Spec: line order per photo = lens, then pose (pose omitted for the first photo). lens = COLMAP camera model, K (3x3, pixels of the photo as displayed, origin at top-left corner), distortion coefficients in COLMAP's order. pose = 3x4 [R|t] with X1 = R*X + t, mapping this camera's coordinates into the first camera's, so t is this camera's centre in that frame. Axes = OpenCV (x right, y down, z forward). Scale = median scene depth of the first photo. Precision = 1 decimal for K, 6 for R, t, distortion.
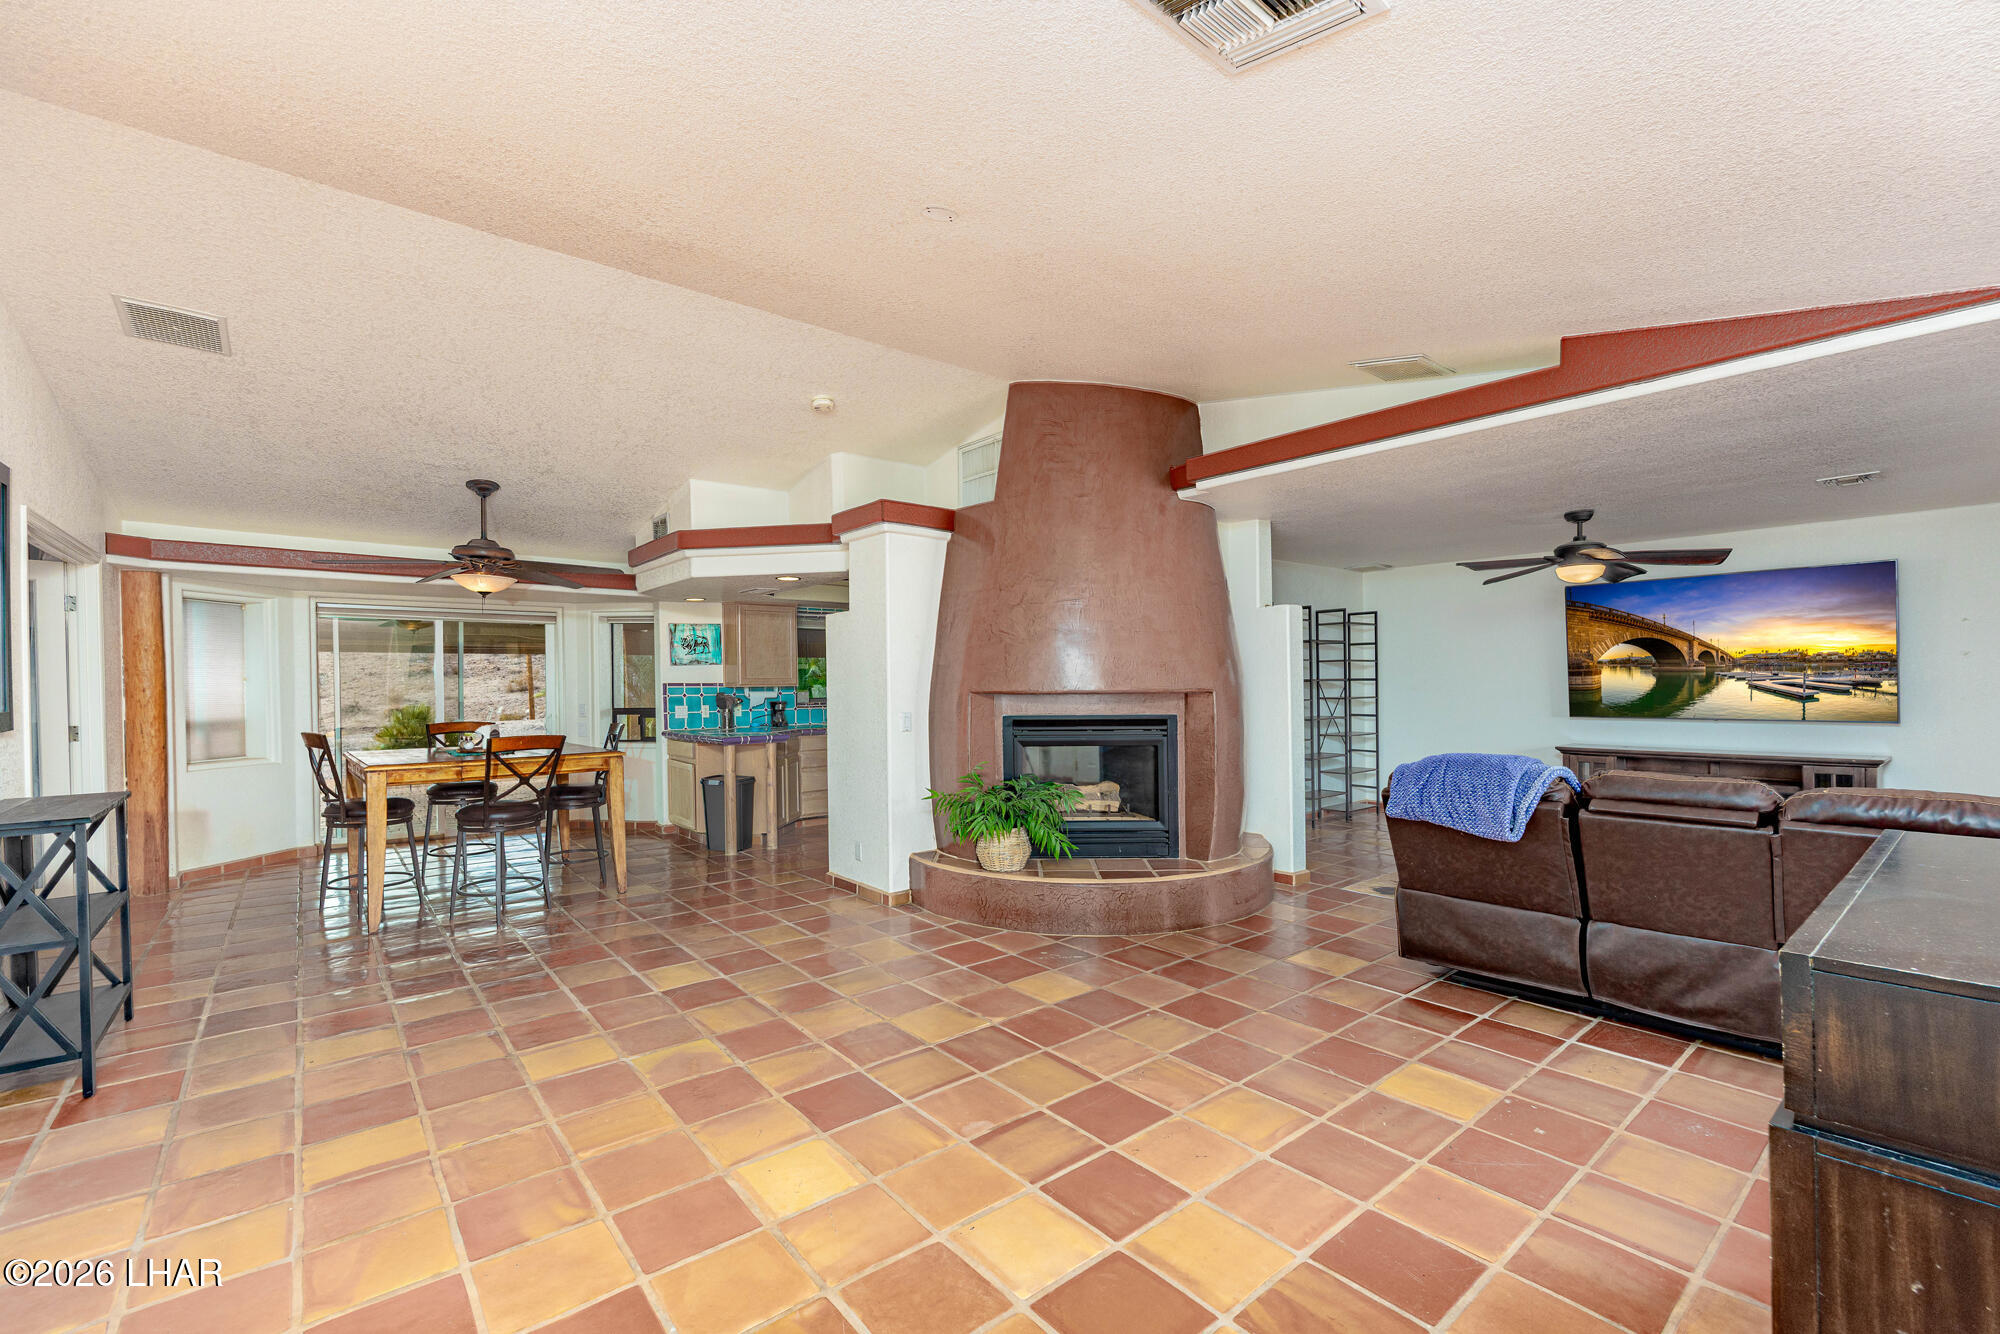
lens RADIAL K [[852.3, 0, 1004.2], [0, 852.3, 677.4], [0, 0, 1]] dist [-0.017384, 0.001585]
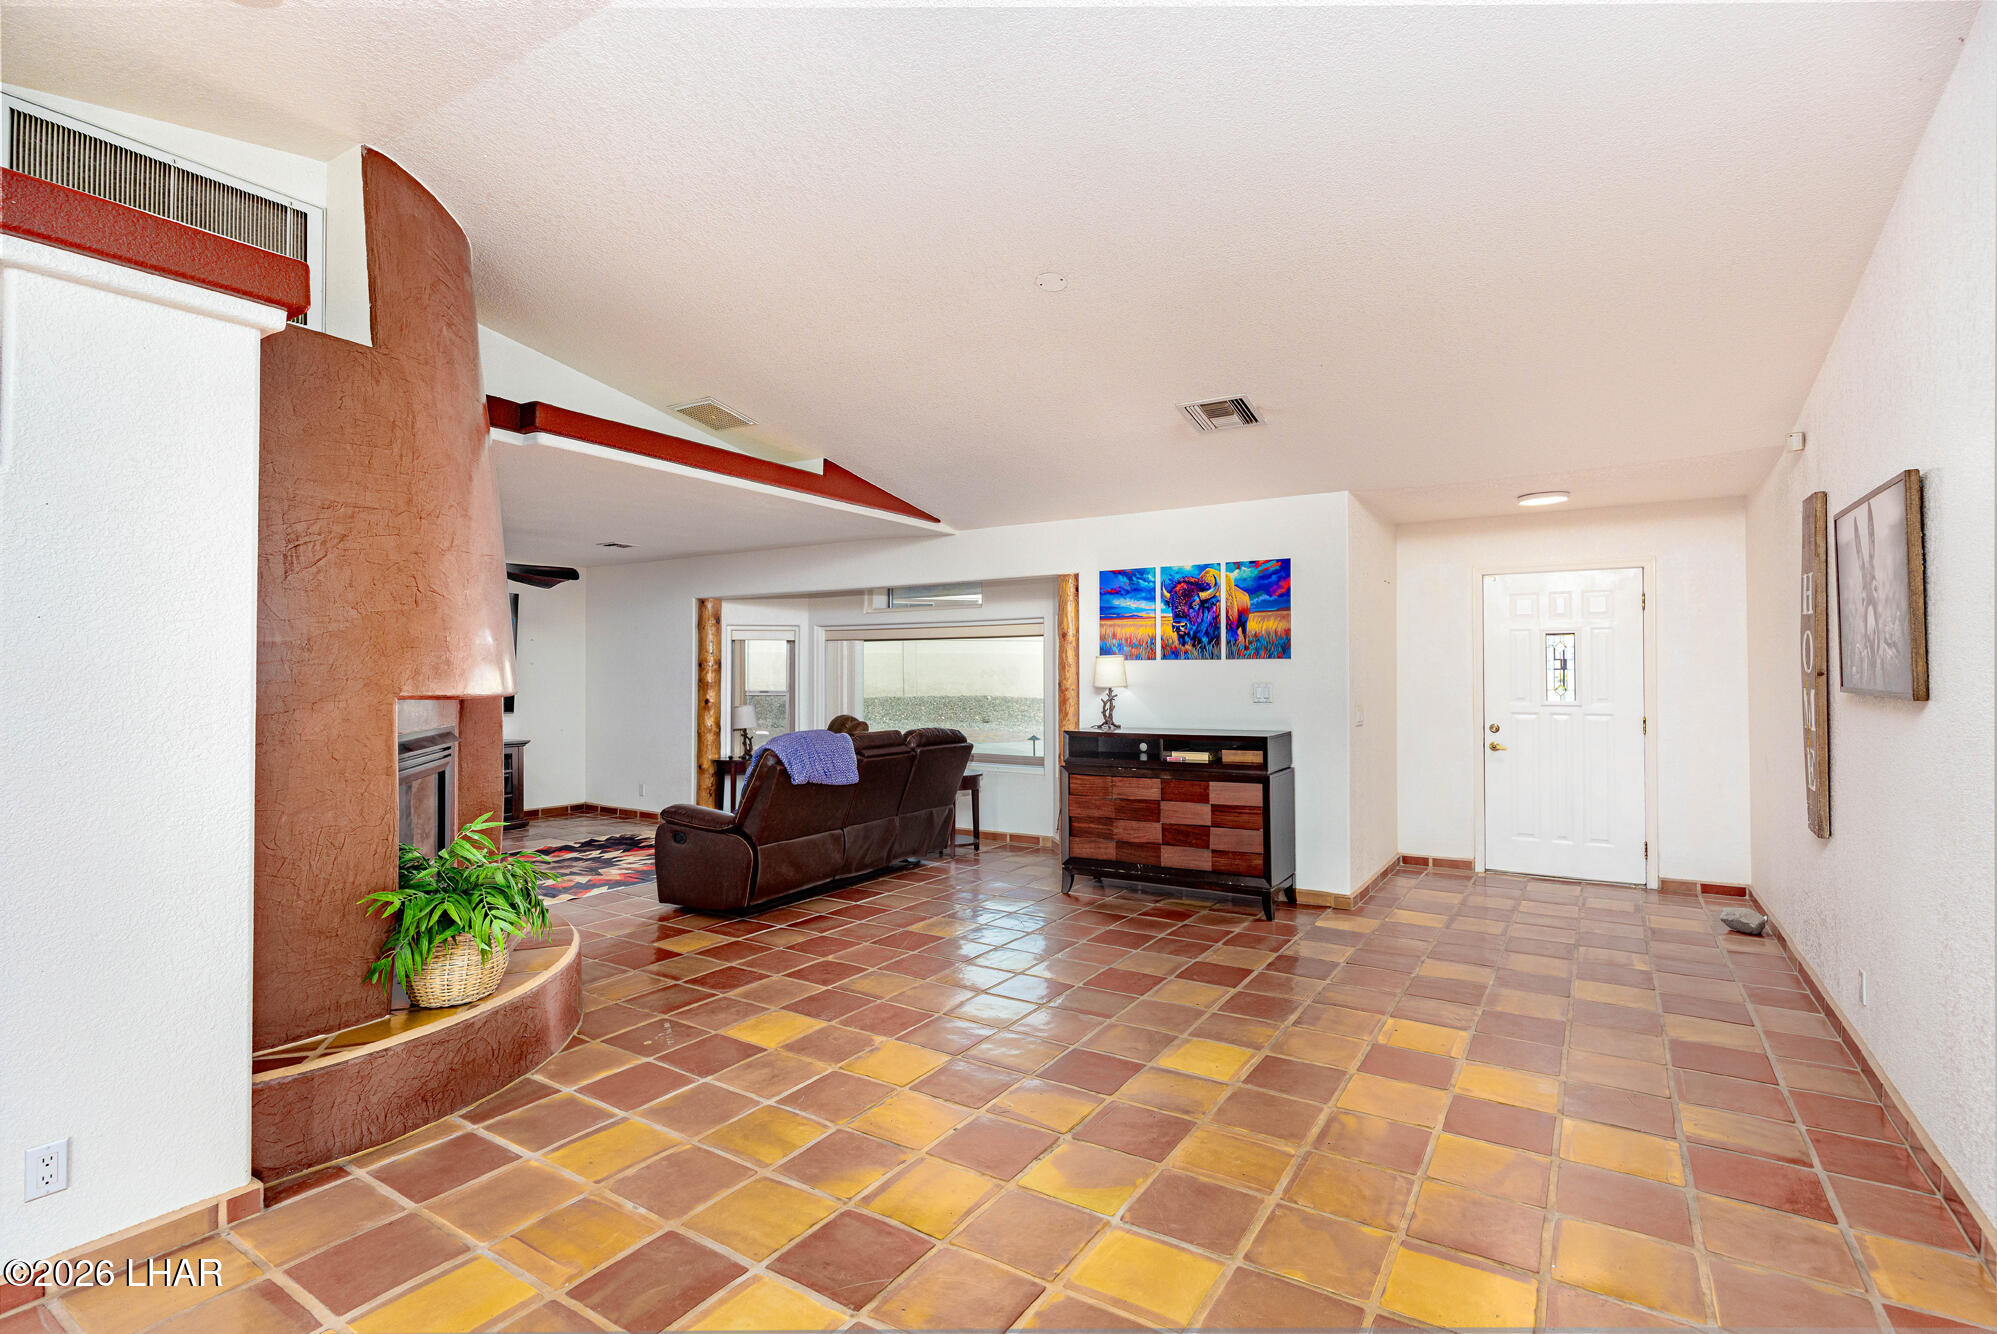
lens RADIAL K [[919.1, 0, 1003.2], [0, 919.1, 661.2], [0, 0, 1]] dist [-0.016880, -0.000276]
pose [[-0.299500, 0.023362, 0.953810, -0.920299], [0.002787, 0.999717, -0.023611, 0.009144], [-0.954092, -0.004413, -0.299480, 1.056973]]
